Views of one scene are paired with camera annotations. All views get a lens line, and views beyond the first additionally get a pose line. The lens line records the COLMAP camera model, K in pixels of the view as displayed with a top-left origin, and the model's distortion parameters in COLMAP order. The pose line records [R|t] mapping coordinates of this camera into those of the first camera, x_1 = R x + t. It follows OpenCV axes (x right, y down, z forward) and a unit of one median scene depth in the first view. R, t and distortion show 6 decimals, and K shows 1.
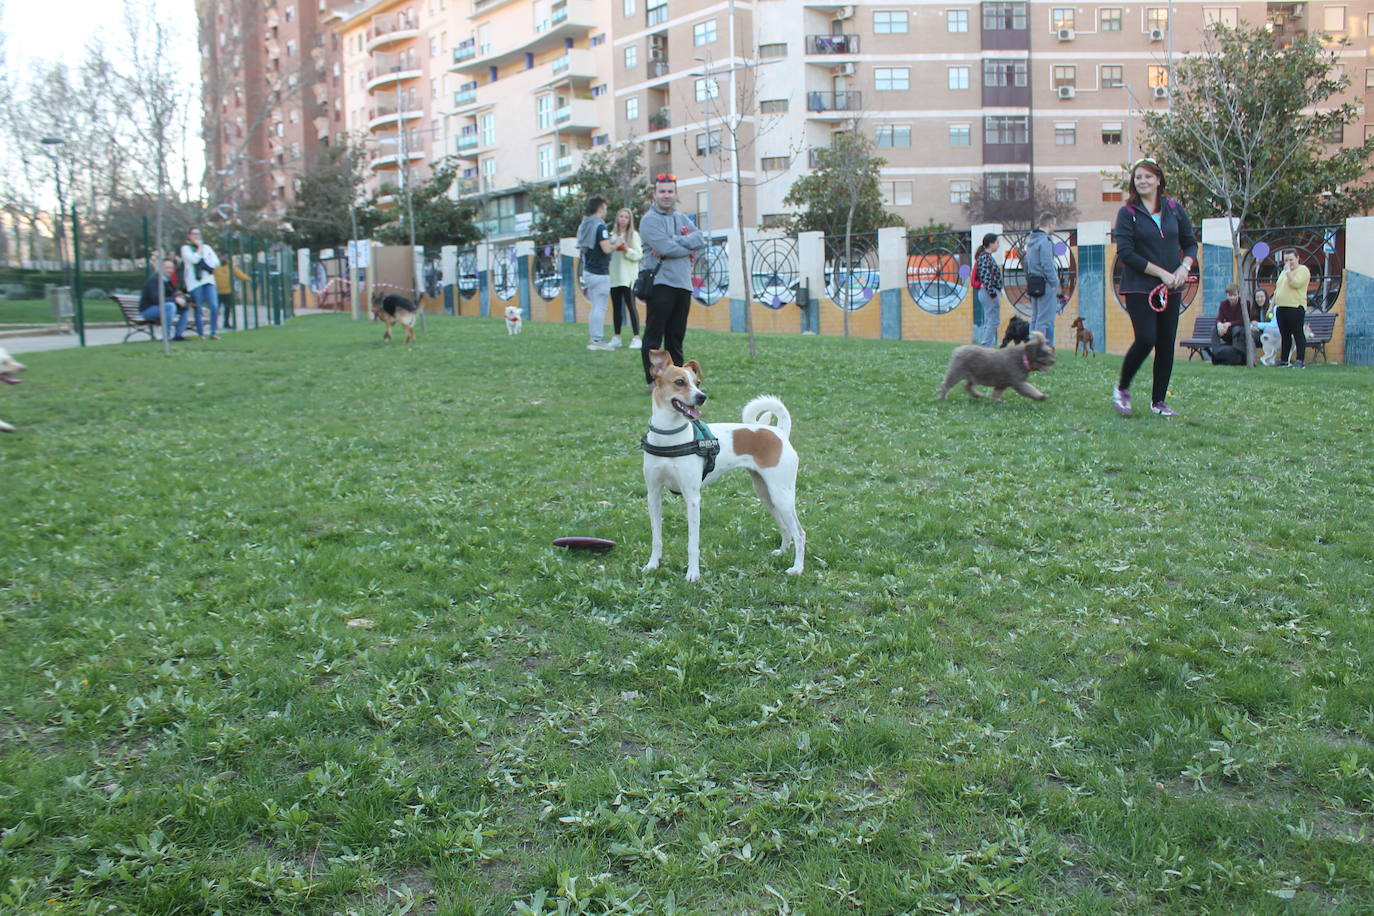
lens RADIAL K [[1157.3, 0, 684.7], [0, 1157.3, 449.8], [0, 0, 1]] dist [-0.167923, 0.153102]
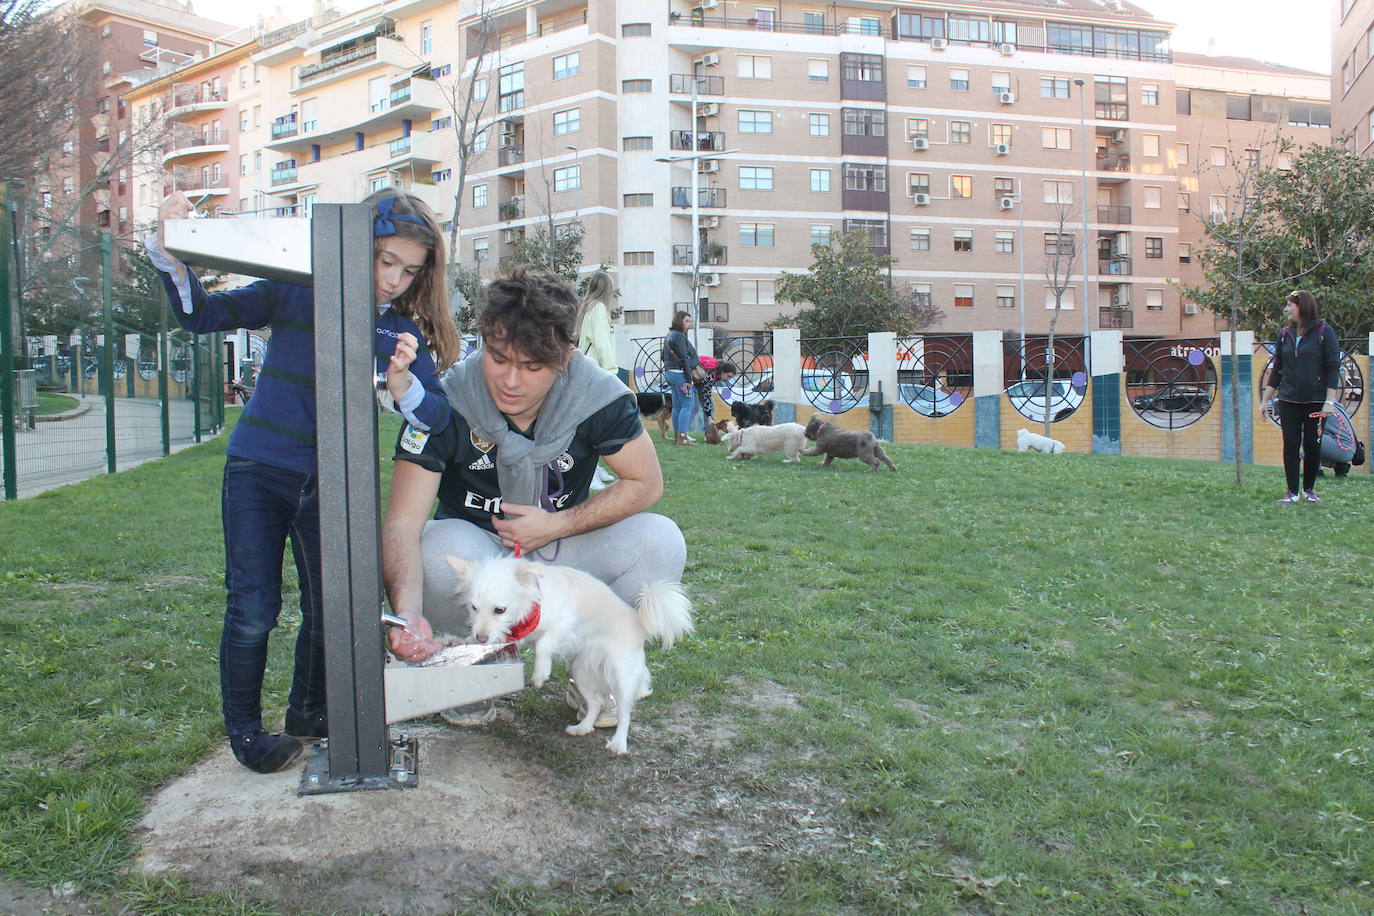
lens RADIAL K [[1161.9, 0, 684.9], [0, 1161.9, 447.9], [0, 0, 1]] dist [-0.170225, 0.155476]
pose [[0.975393, 0.007749, 0.220338, -0.097475], [0.010916, 0.996459, -0.083365, -0.007810], [-0.220204, 0.083719, 0.971855, 0.051600]]
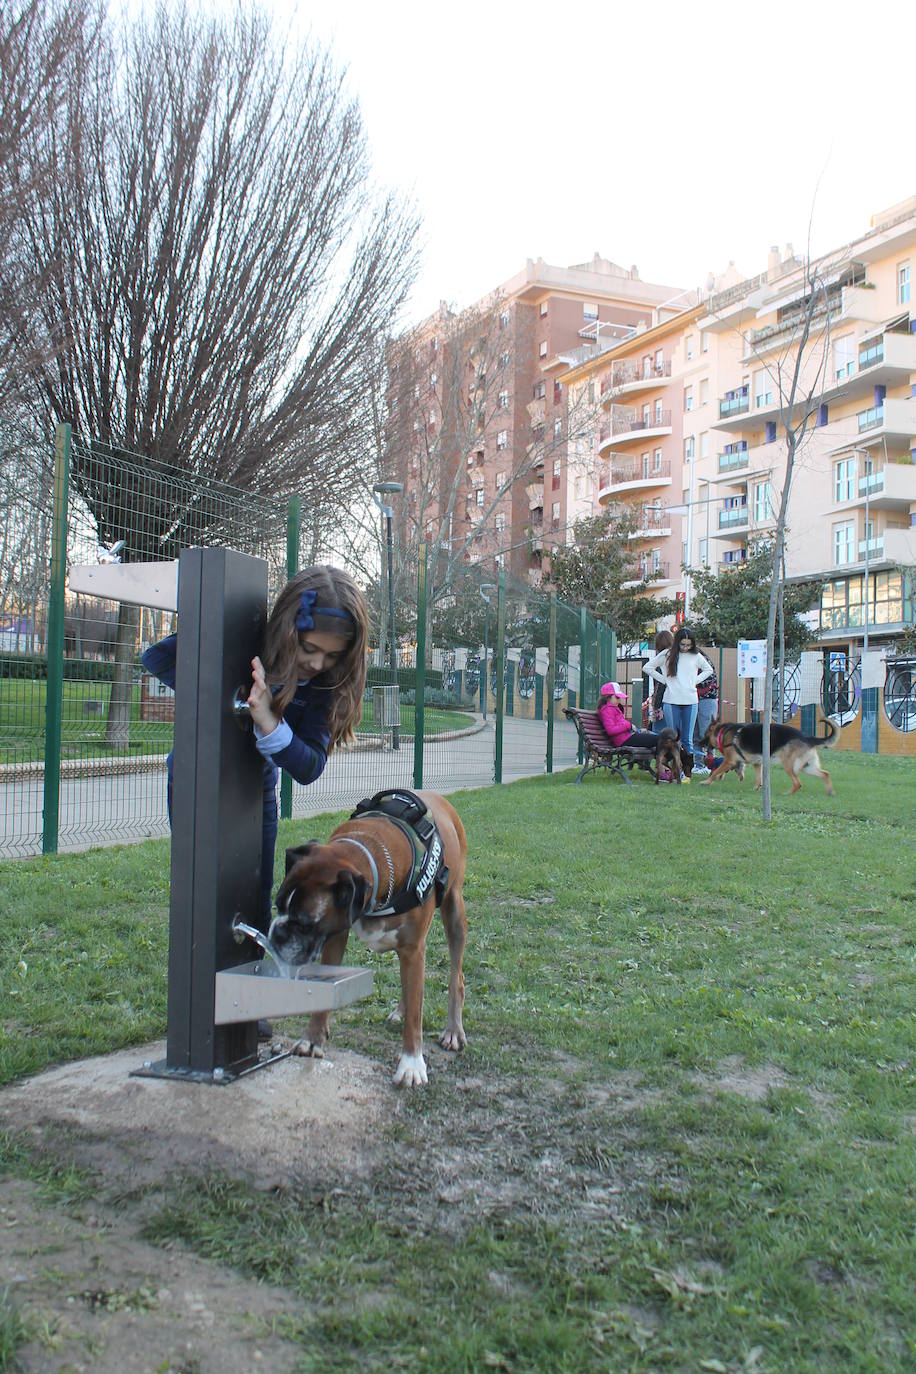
lens RADIAL K [[1451.7, 0, 473.1], [0, 1451.7, 684.0], [0, 0, 1]] dist [-0.140600, 0.199445]
pose [[0.953179, 0.037930, -0.300019, -0.078251], [-0.083036, 0.986798, -0.139052, -0.007581], [0.290784, 0.157454, 0.943744, 0.044790]]
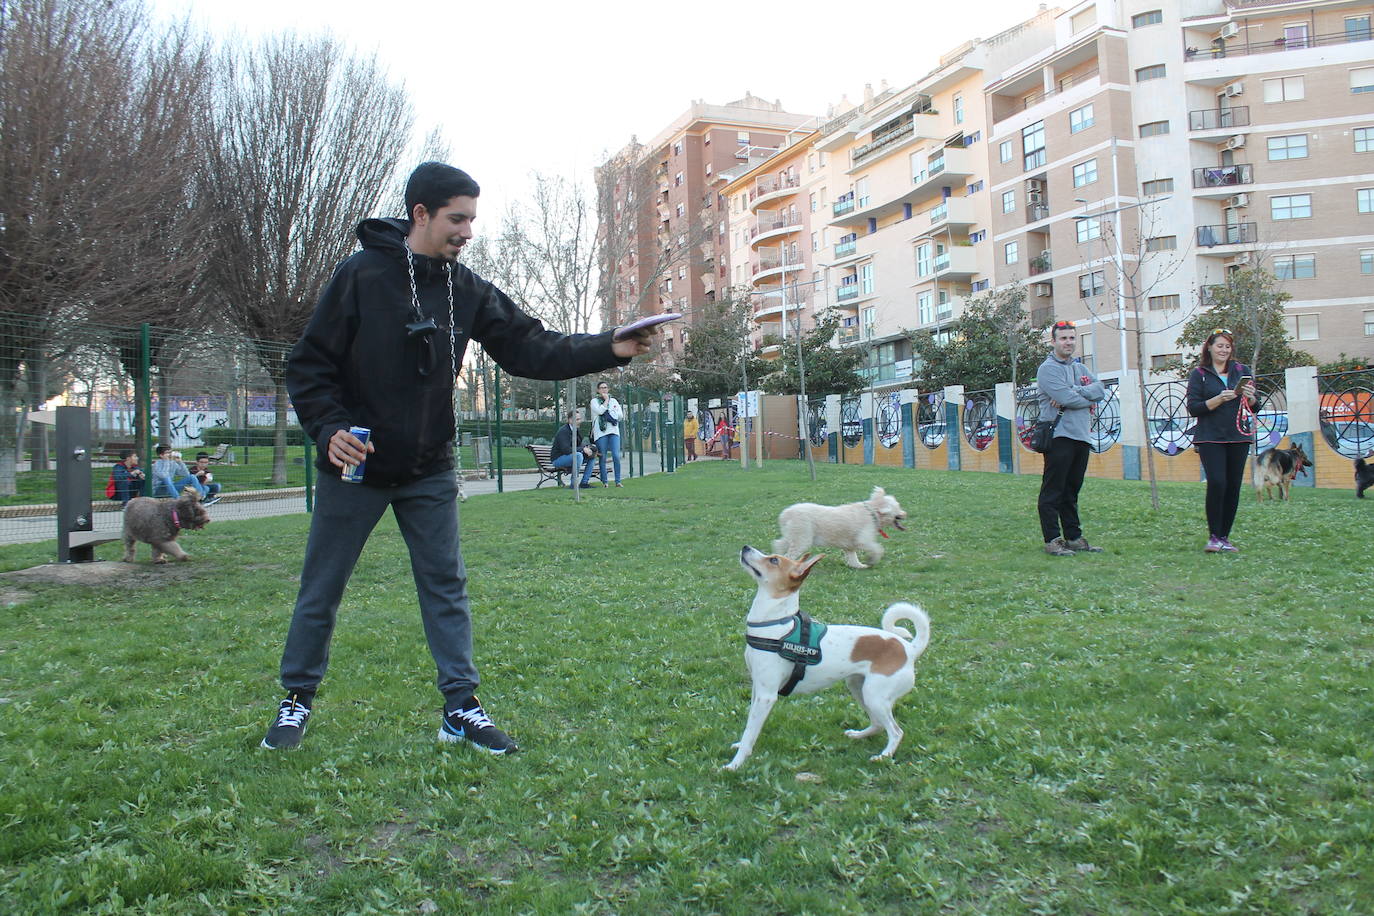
lens RADIAL K [[1159.9, 0, 685.3], [0, 1159.9, 449.8], [0, 0, 1]] dist [-0.169398, 0.152380]
pose [[0.948280, -0.009857, -0.317281, -0.002609], [-0.030020, 0.992253, -0.120549, -0.000797], [0.316011, 0.123839, 0.940639, -0.003015]]
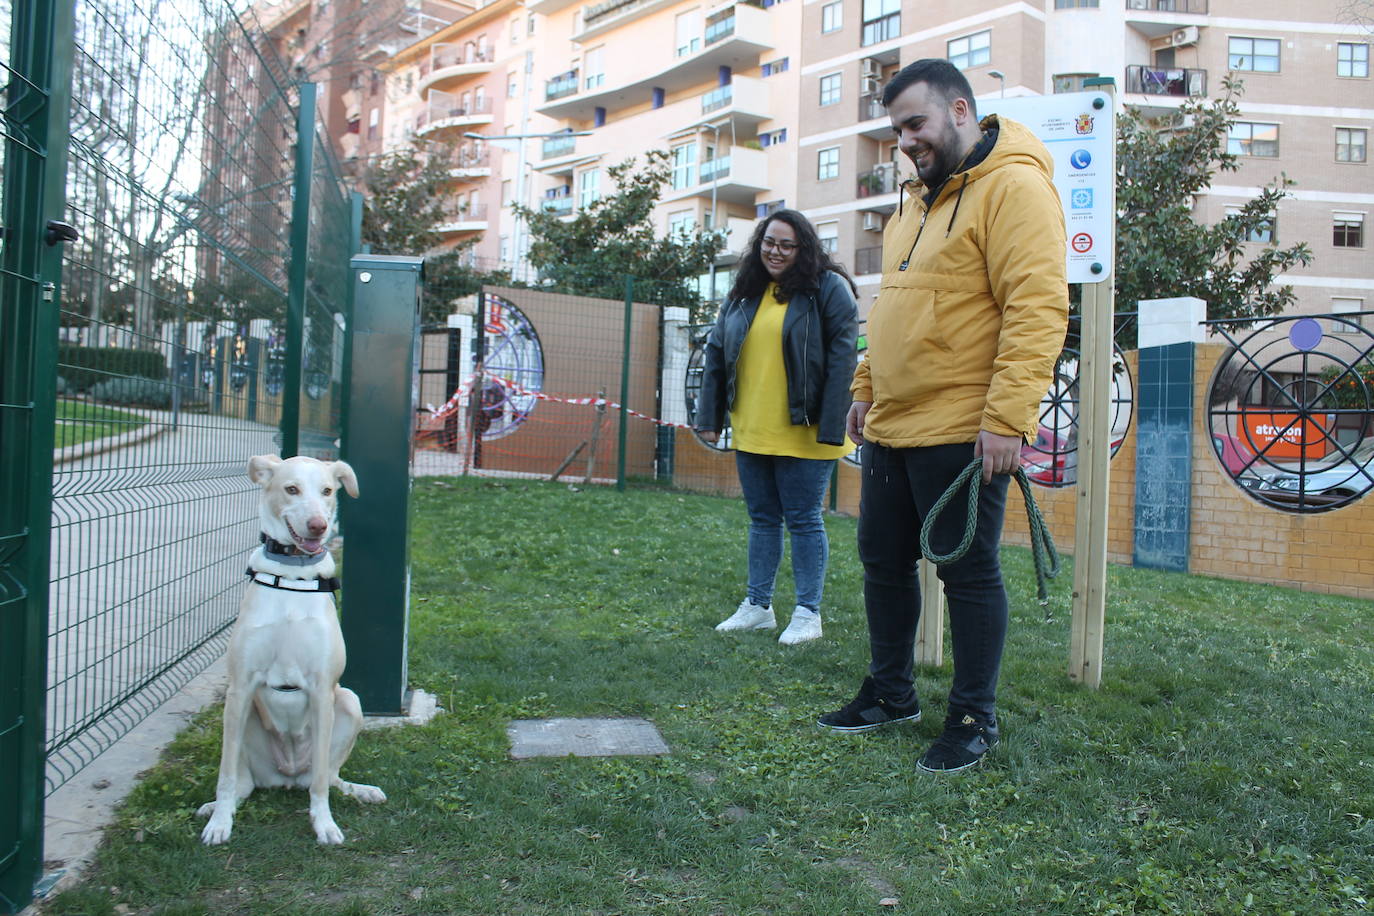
lens RADIAL K [[1165.9, 0, 687.7], [0, 1165.9, 446.6], [0, 0, 1]] dist [-0.166130, 0.153115]
pose [[0.997725, 0.066121, 0.013126, -0.139907], [-0.064185, 0.991313, -0.114798, -0.053223], [-0.020602, 0.113694, 0.993302, 0.373769]]
